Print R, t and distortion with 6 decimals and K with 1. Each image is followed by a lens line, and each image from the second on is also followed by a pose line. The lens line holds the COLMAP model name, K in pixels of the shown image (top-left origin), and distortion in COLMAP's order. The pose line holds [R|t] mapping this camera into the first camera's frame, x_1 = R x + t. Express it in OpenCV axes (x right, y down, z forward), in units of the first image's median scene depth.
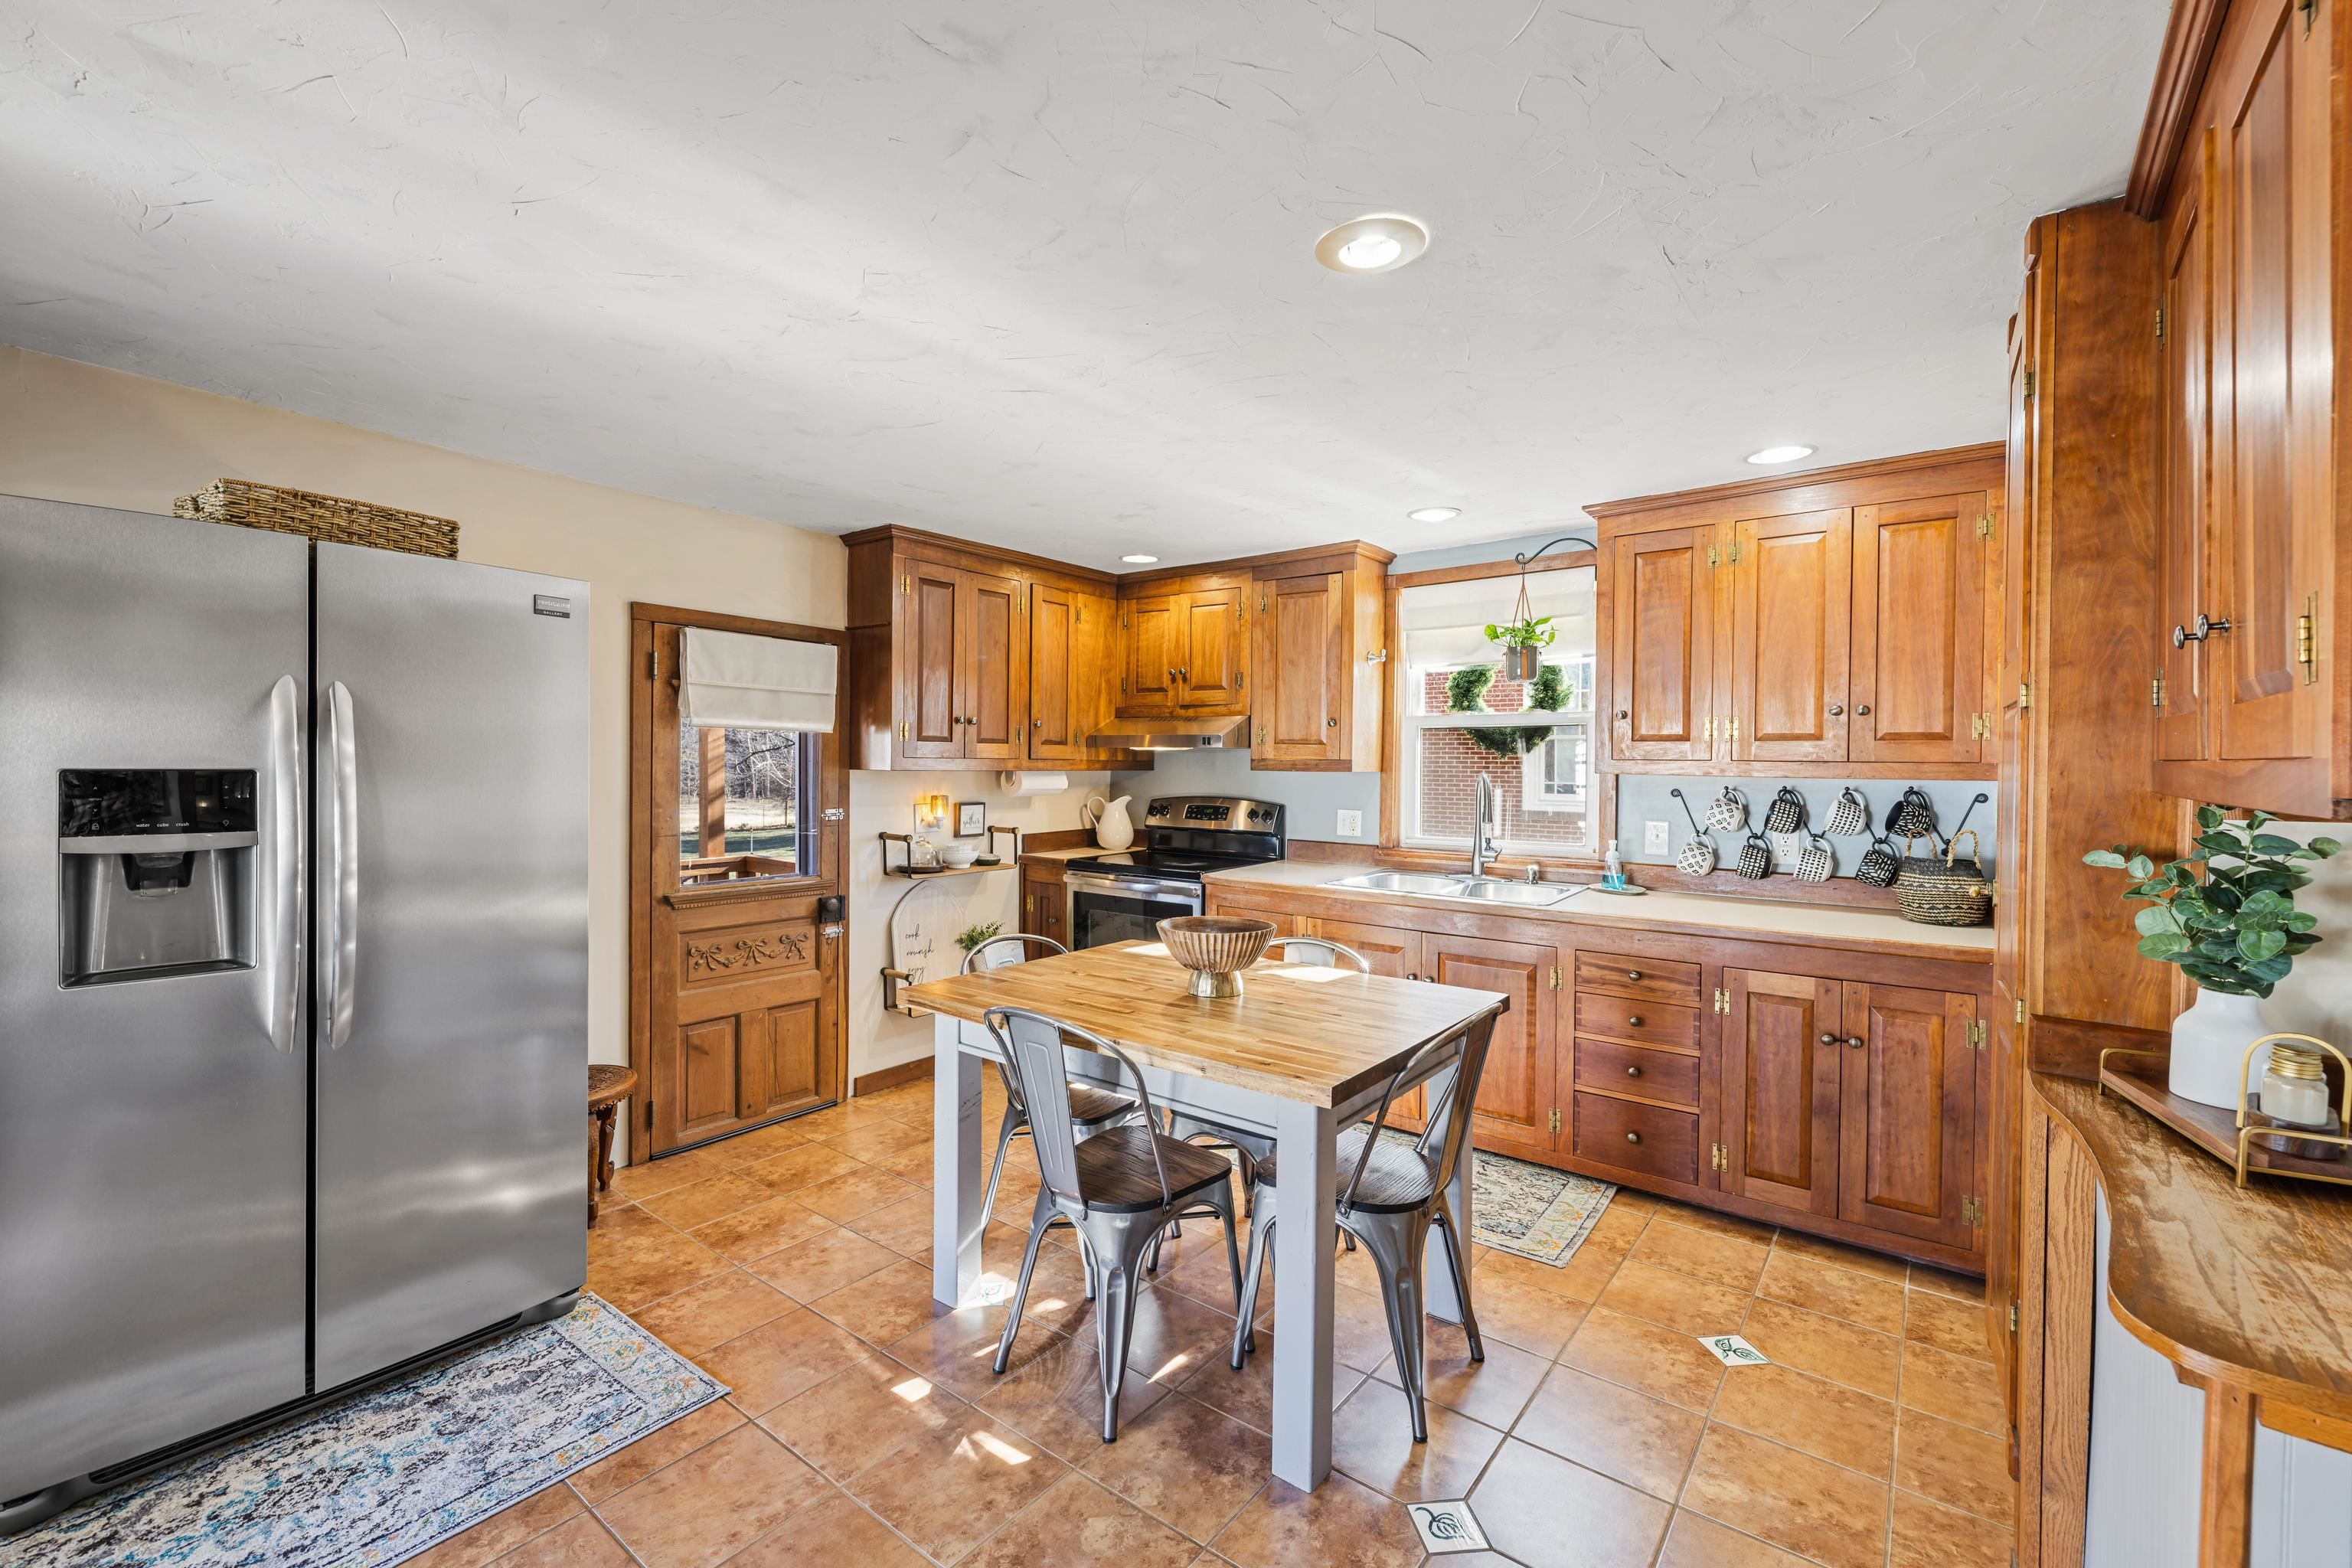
lens RADIAL K [[987.4, 0, 1180.1], [0, 987.4, 779.0], [0, 0, 1]] dist [-0.001243, 0.000774]
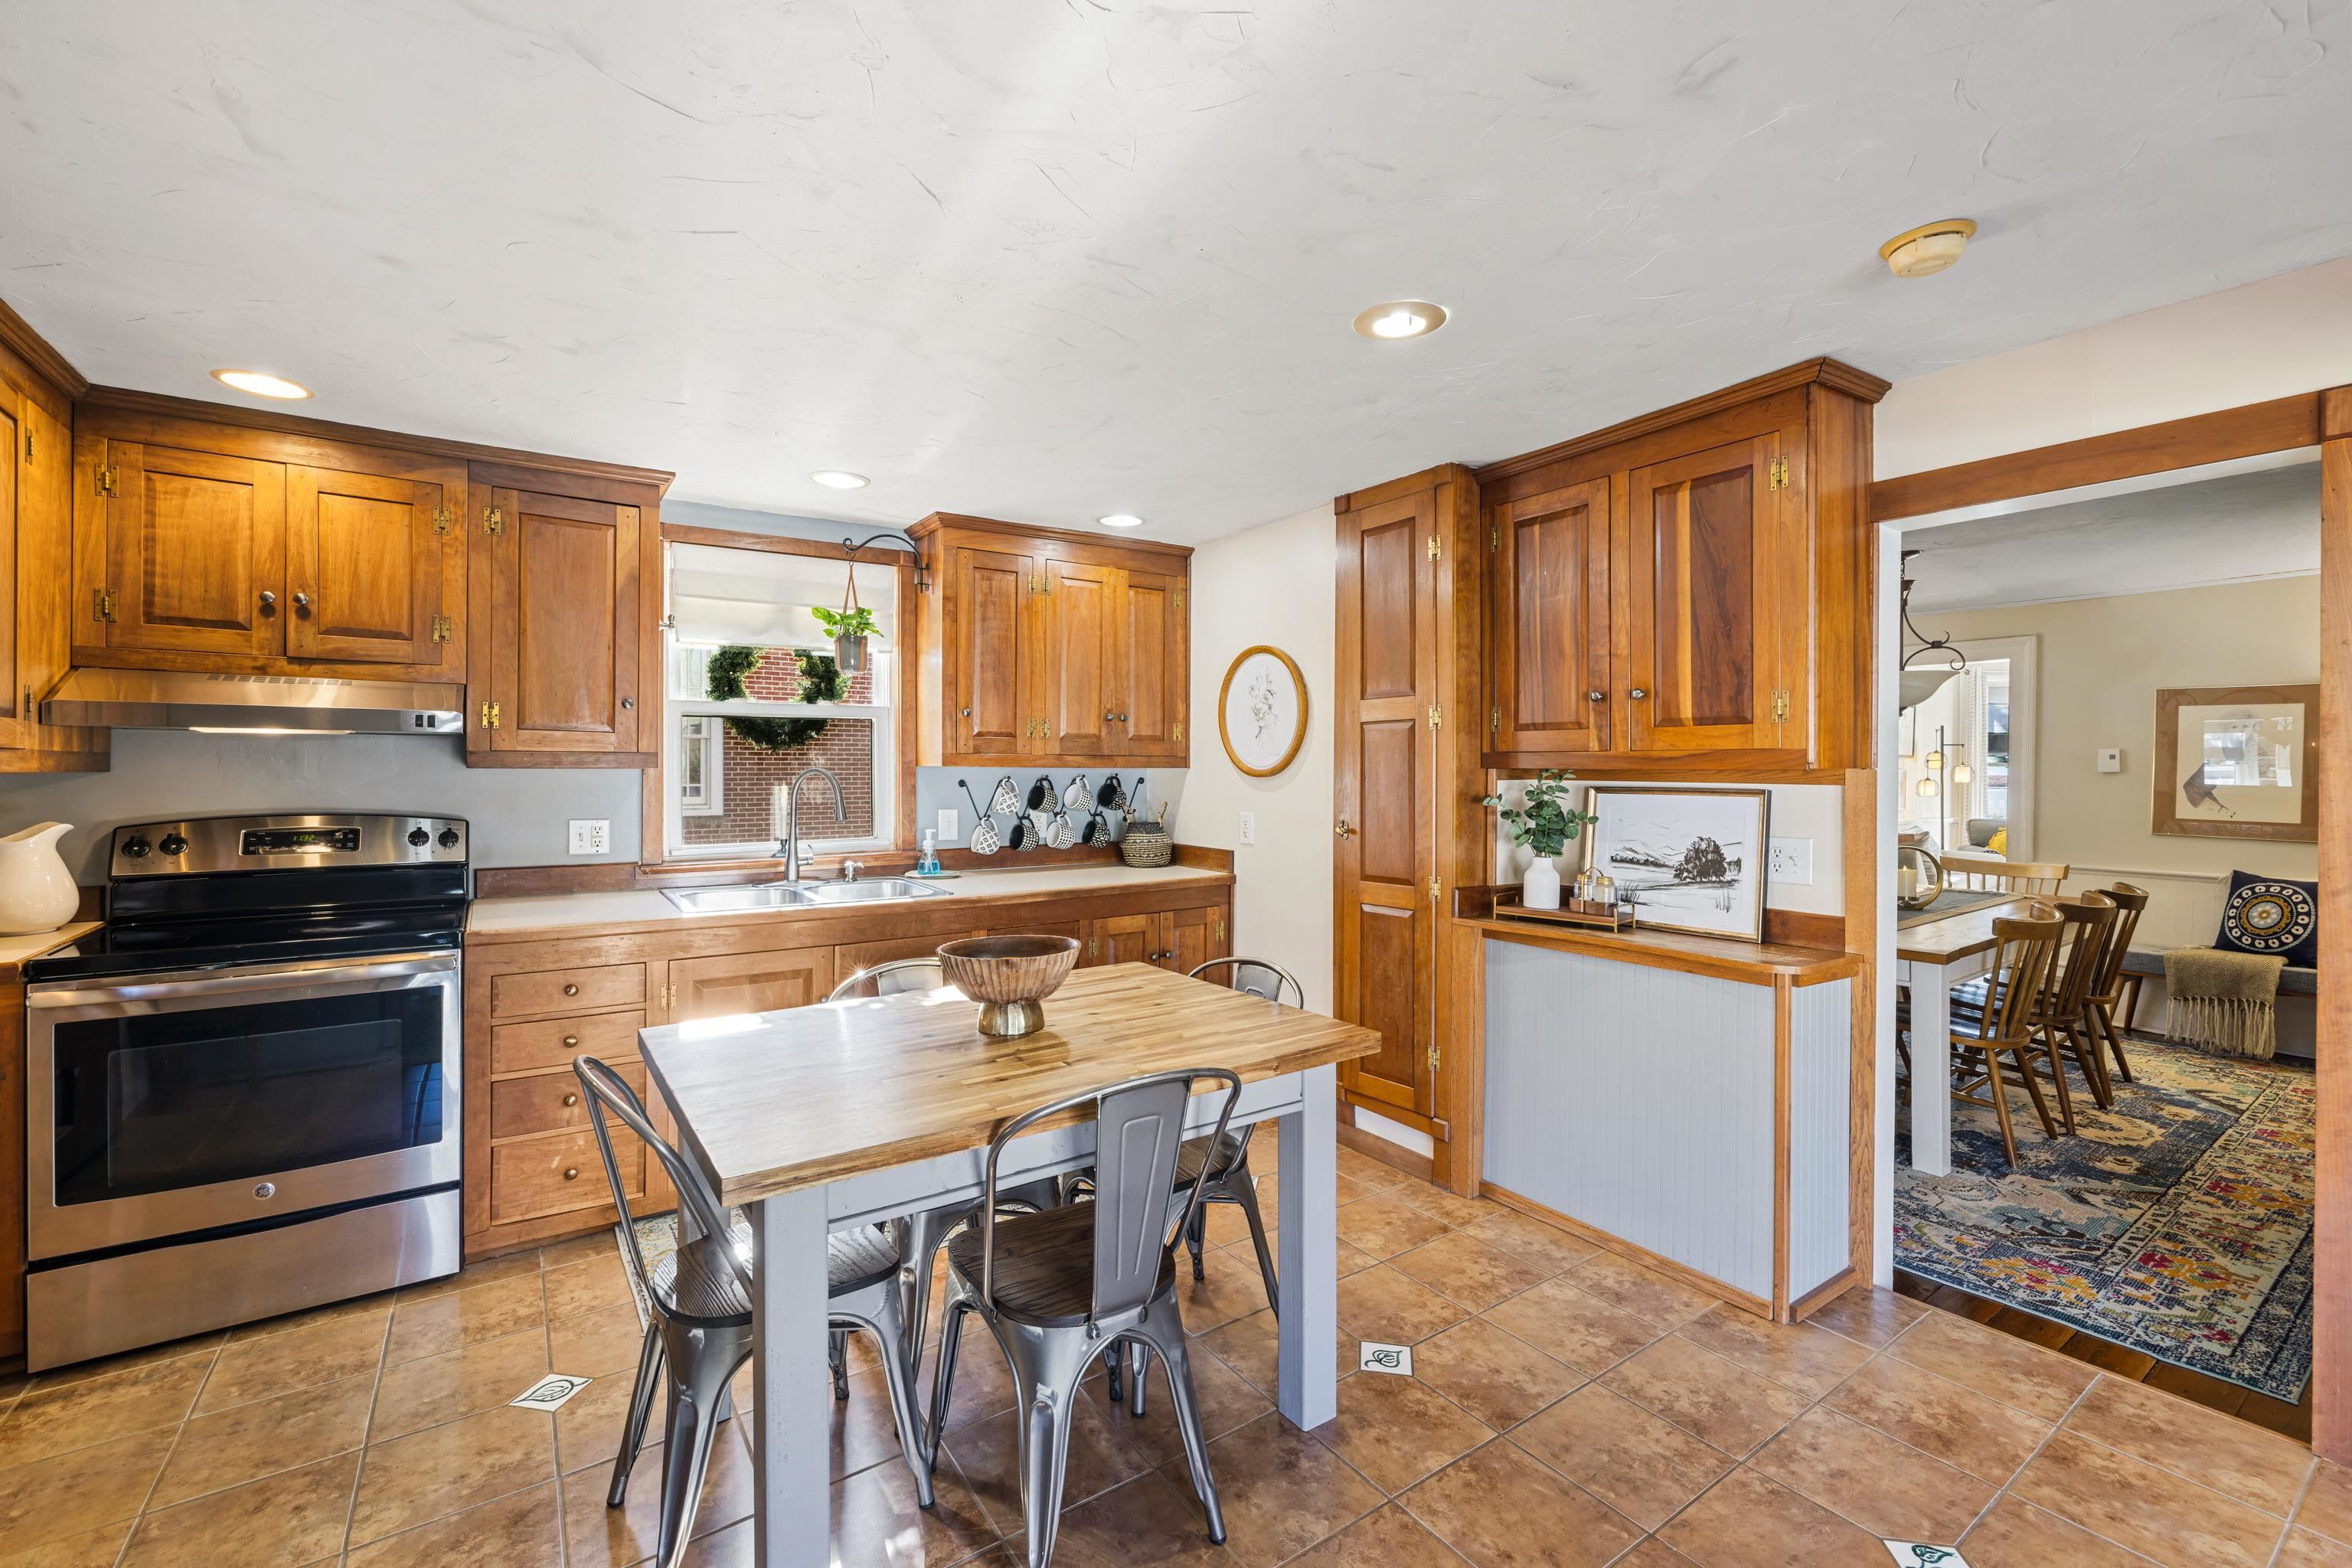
lens RADIAL K [[987.4, 0, 1170.7], [0, 987.4, 769.5], [0, 0, 1]] dist [-0.001243, 0.000774]
pose [[0.307052, -0.009069, 0.951650, -0.441101], [0.019171, 0.999811, 0.003342, -0.000916], [-0.951500, 0.017218, 0.307168, 0.378301]]
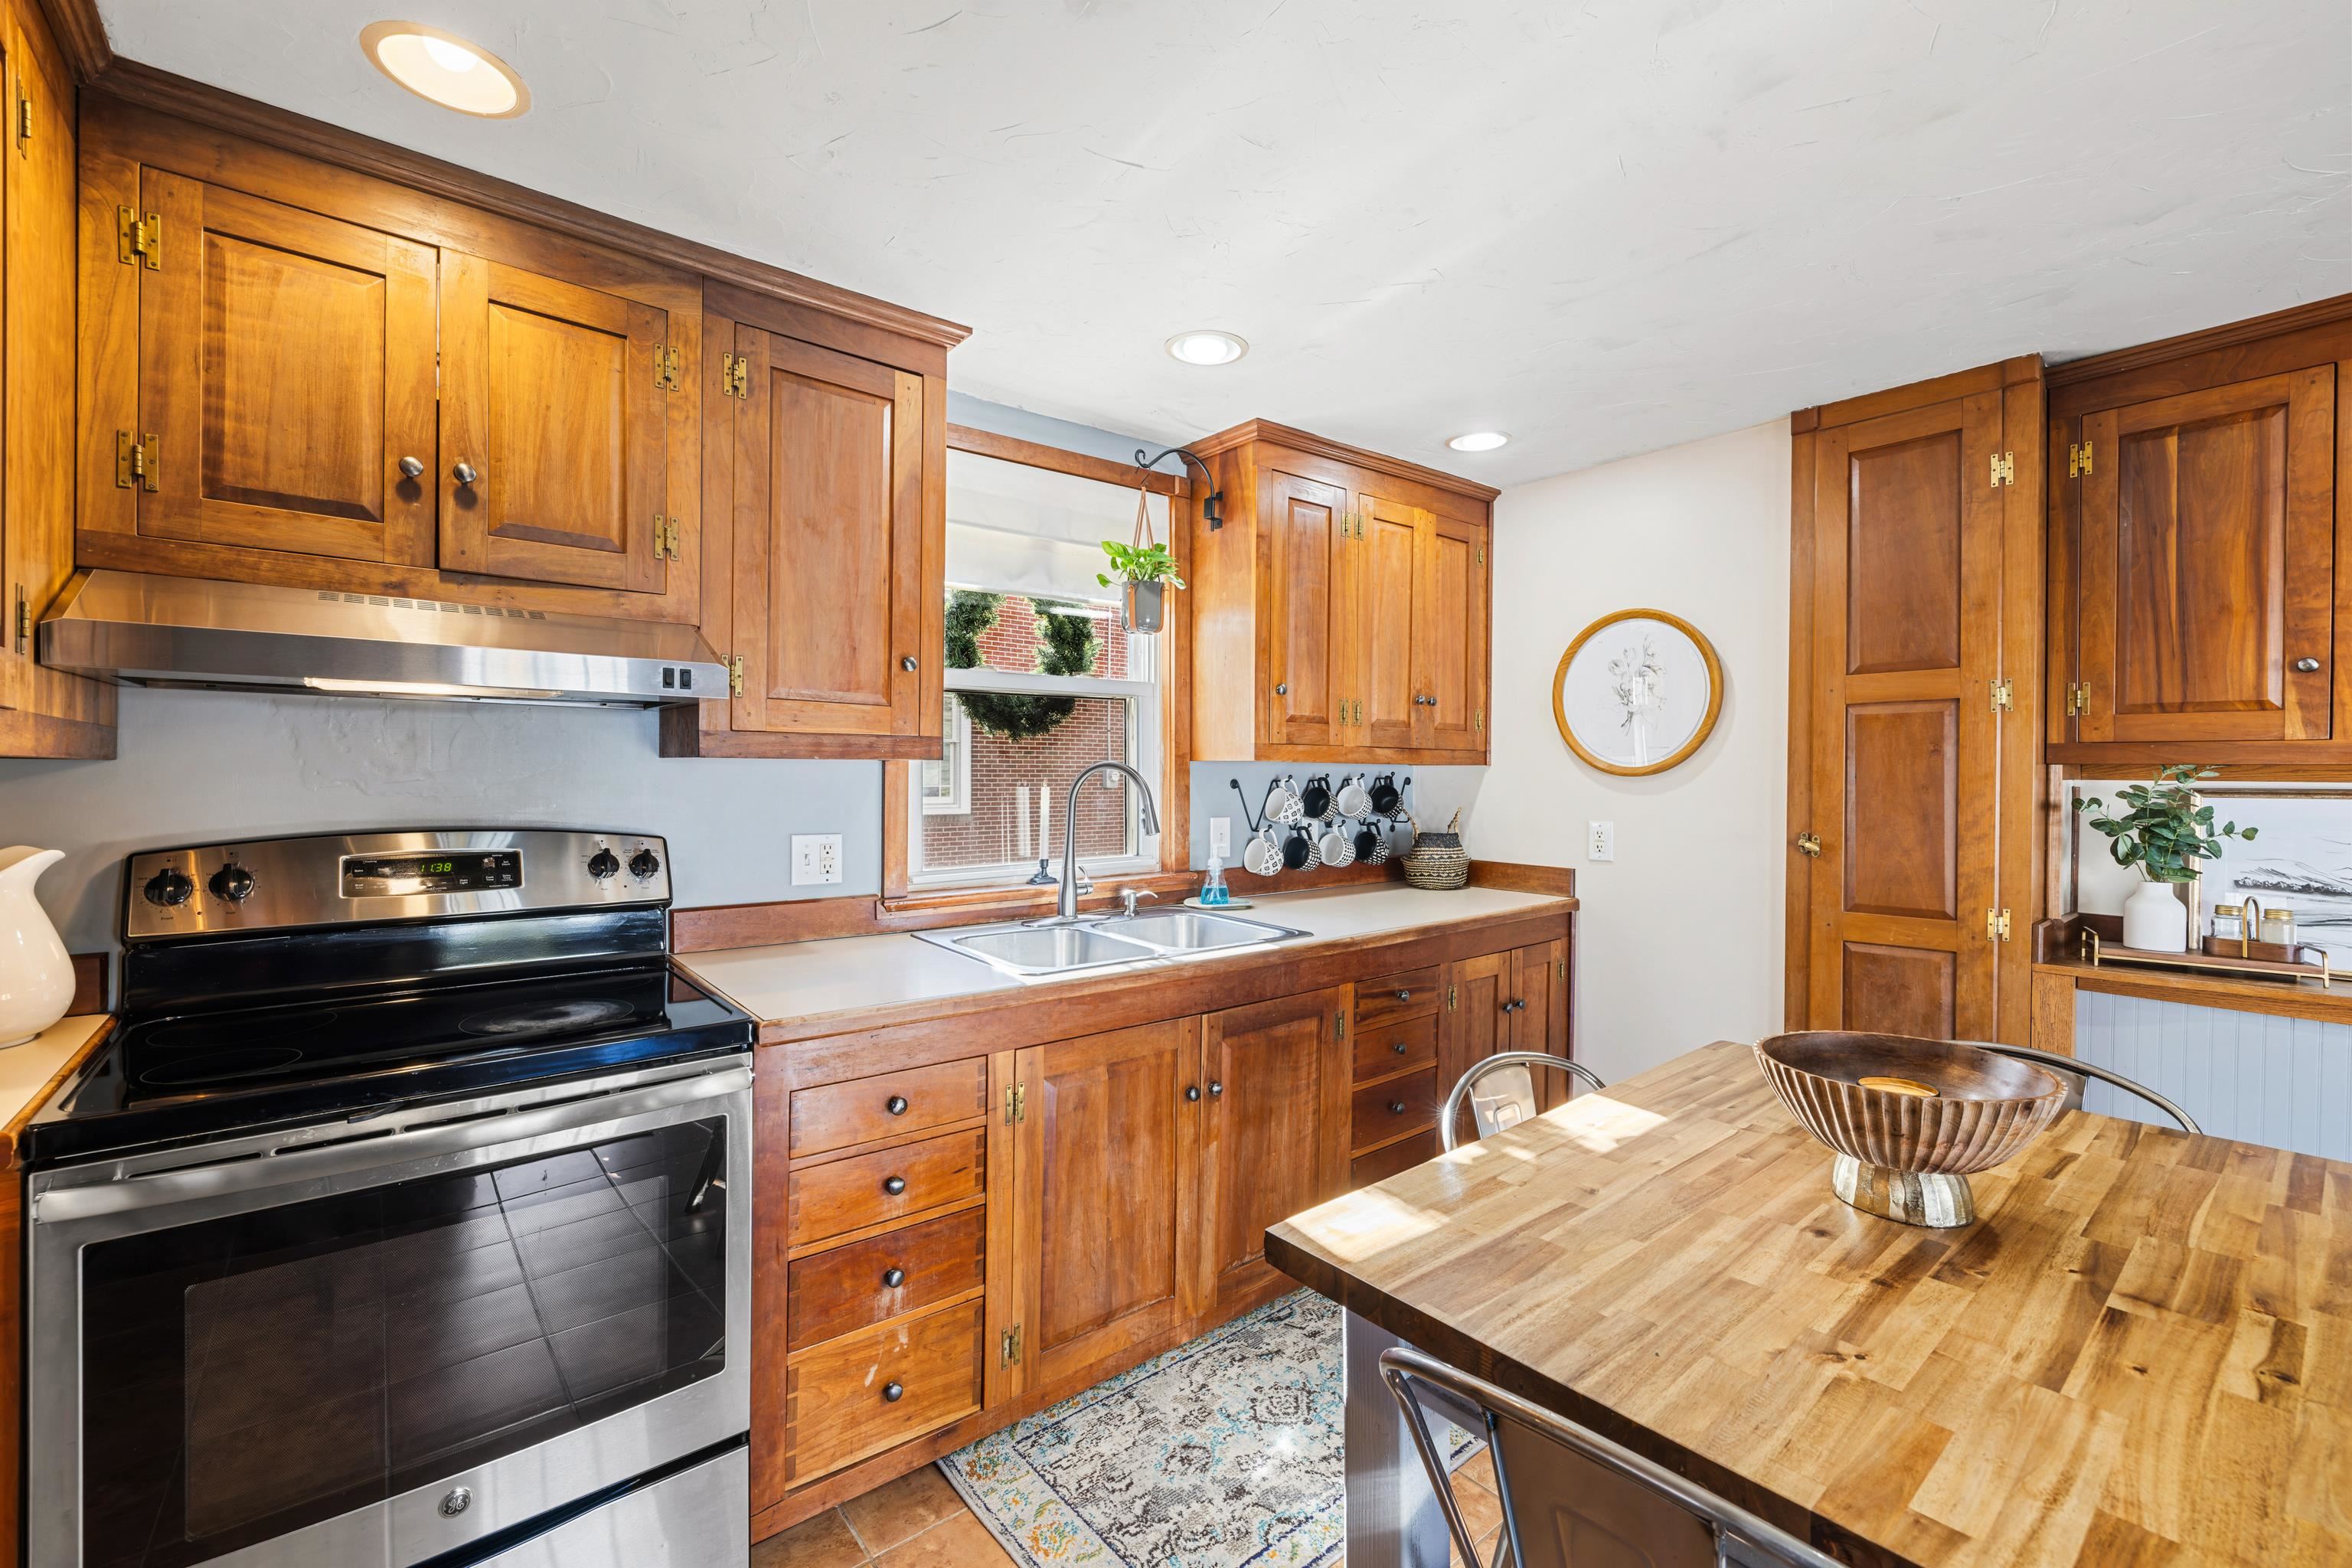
lens RADIAL K [[987.4, 0, 1171.0], [0, 987.4, 775.6], [0, 0, 1]] dist [-0.001243, 0.000774]
pose [[0.225988, -0.010865, 0.974069, -0.316883], [0.016279, 0.999840, 0.007376, -0.000376], [-0.973994, 0.014190, 0.226129, 0.760819]]
